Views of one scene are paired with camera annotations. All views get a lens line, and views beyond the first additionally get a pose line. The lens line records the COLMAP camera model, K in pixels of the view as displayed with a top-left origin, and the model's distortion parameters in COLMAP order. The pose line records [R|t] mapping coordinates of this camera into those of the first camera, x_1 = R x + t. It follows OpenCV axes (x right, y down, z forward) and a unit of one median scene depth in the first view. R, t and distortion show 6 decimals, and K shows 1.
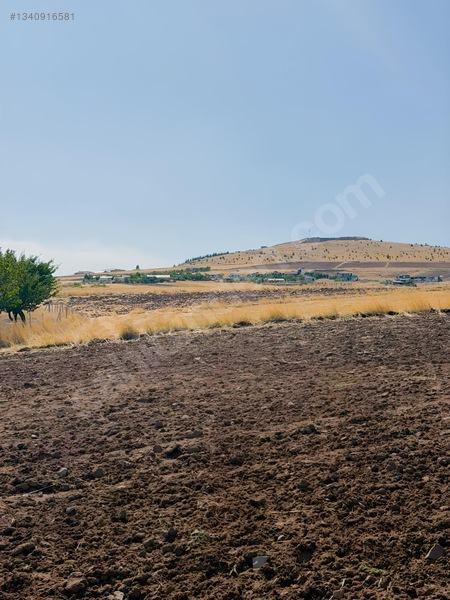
lens RADIAL K [[238.7, 0, 221.4], [0, 238.7, 298.2], [0, 0, 1]] dist [-0.002934, 0.000004]
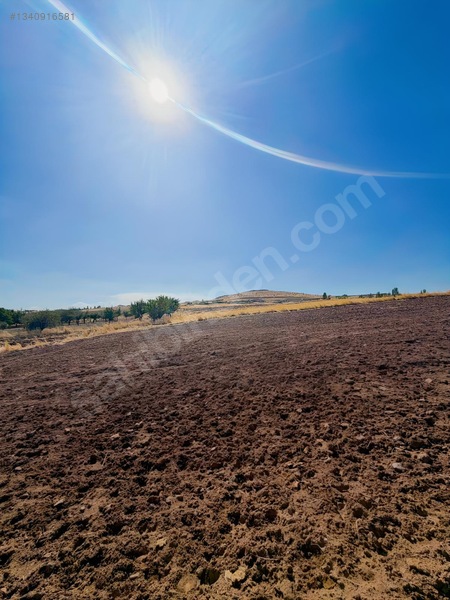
lens RADIAL K [[238.7, 0, 227.6], [0, 238.7, 301.3], [0, 0, 1]] dist [-0.002934, 0.000004]
pose [[0.987938, -0.015768, 0.154048, -0.515355], [0.010977, 0.999431, 0.031904, -0.210104], [-0.154463, -0.029829, 0.987548, -2.387071]]
